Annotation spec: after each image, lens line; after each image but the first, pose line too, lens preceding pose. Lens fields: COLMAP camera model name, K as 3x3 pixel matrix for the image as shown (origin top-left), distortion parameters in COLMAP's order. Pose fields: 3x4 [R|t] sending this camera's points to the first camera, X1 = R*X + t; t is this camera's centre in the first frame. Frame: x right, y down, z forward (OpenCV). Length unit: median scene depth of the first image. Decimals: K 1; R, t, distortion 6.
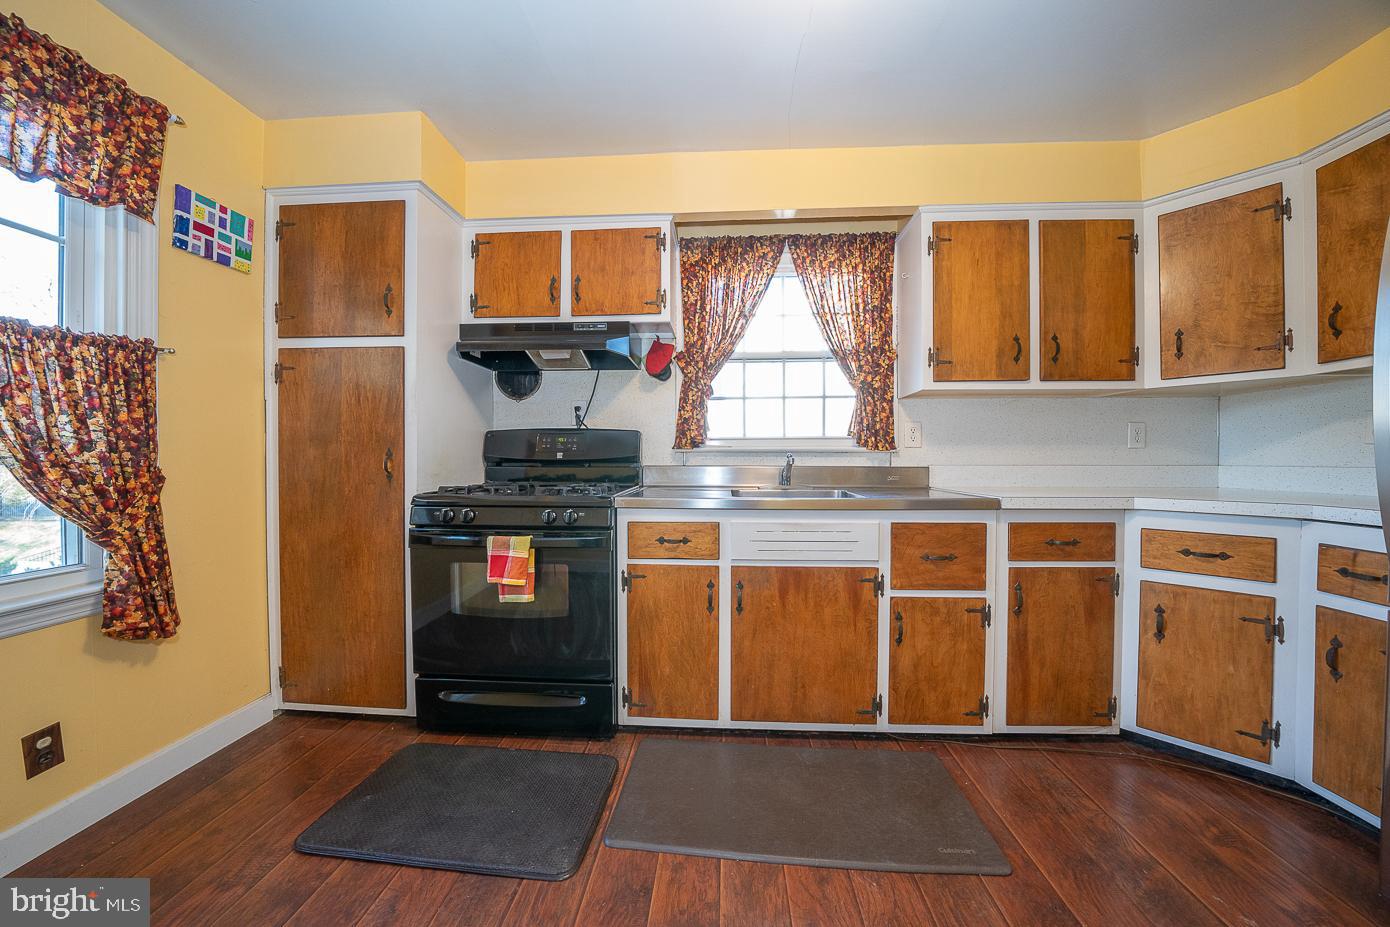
lens RADIAL K [[480.2, 0, 697.0], [0, 480.2, 464.3], [0, 0, 1]] dist [-0.024277, 0.001529]
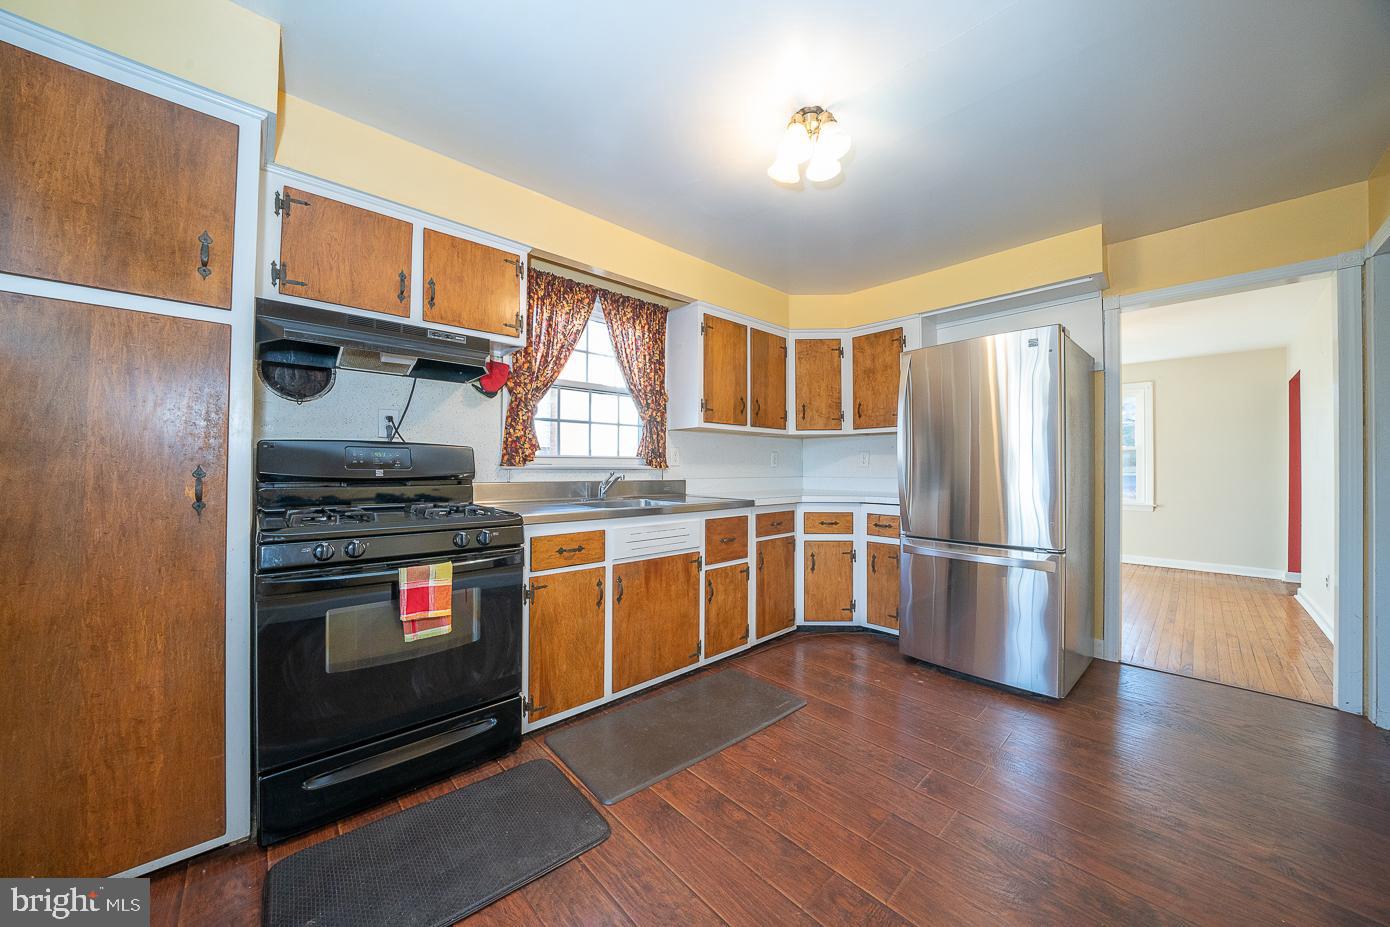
lens RADIAL K [[480.2, 0, 697.0], [0, 480.2, 464.3], [0, 0, 1]] dist [-0.024277, 0.001529]
pose [[0.690312, 0.008933, 0.723456, -0.662910], [0.005898, 0.999821, -0.017974, -0.020044], [-0.723487, 0.016674, 0.690136, 0.003094]]
